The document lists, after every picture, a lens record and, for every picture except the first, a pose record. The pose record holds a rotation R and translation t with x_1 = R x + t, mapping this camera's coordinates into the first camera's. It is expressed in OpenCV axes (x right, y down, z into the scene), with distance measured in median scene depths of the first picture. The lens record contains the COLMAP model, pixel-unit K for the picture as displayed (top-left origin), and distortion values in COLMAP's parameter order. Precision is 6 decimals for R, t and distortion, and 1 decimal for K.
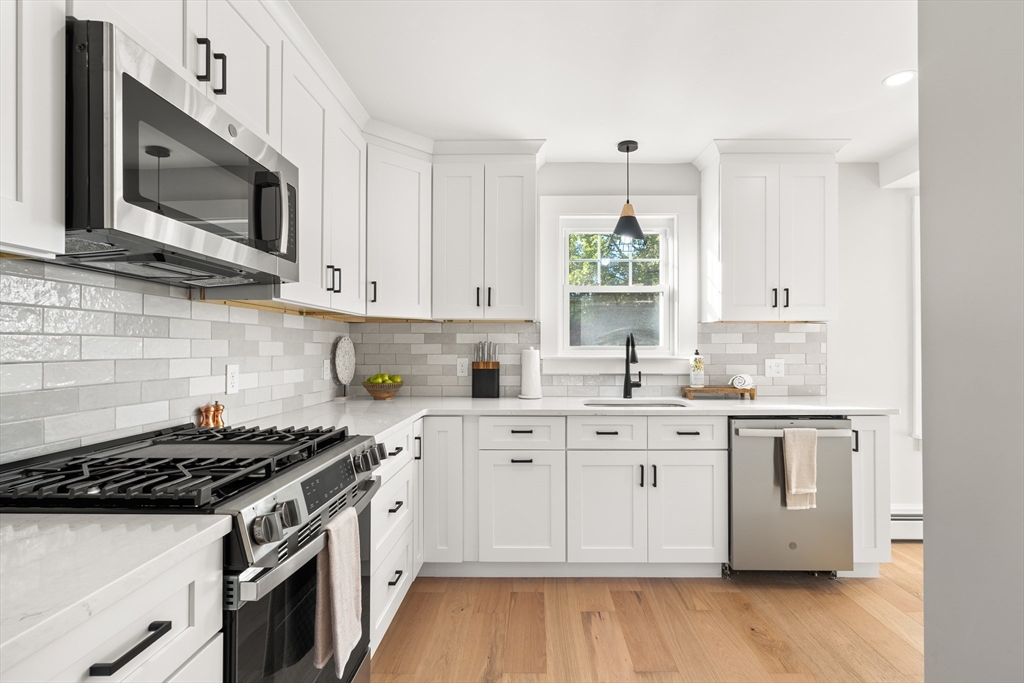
lens RADIAL K [[468.6, 0, 538.0], [0, 468.6, 345.8], [0, 0, 1]] dist [-0.003774, 0.001151]
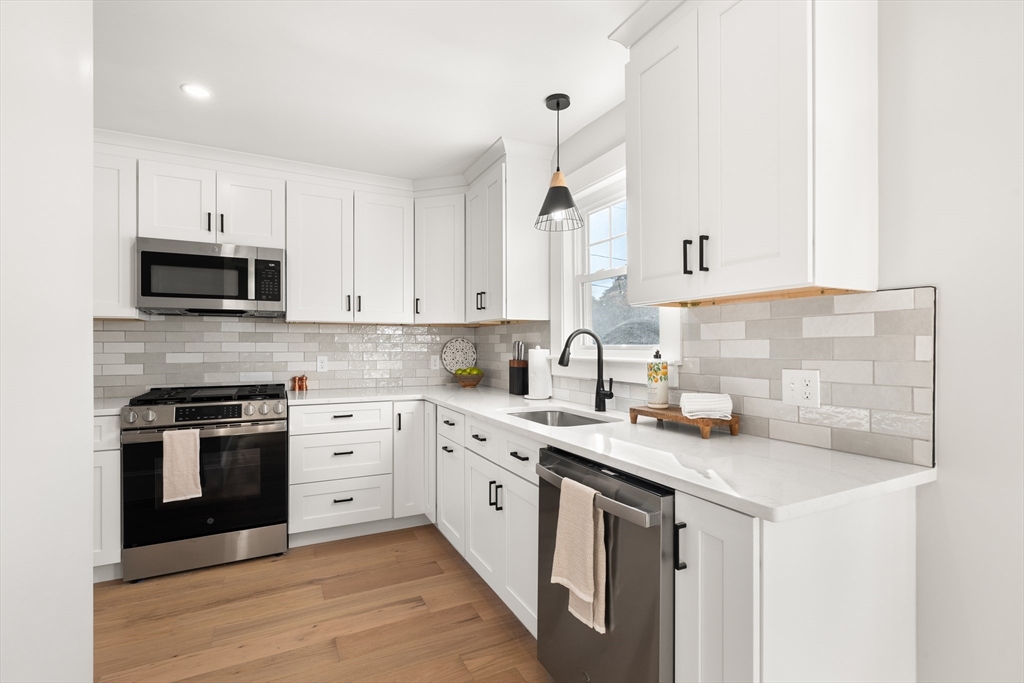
lens RADIAL K [[468.6, 0, 521.7], [0, 468.6, 348.2], [0, 0, 1]] dist [-0.003774, 0.001151]
pose [[0.467380, 0.003943, -0.884048, 0.824659], [0.004596, 0.999966, 0.006890, 0.000430], [0.884045, -0.007284, 0.467346, 0.517571]]
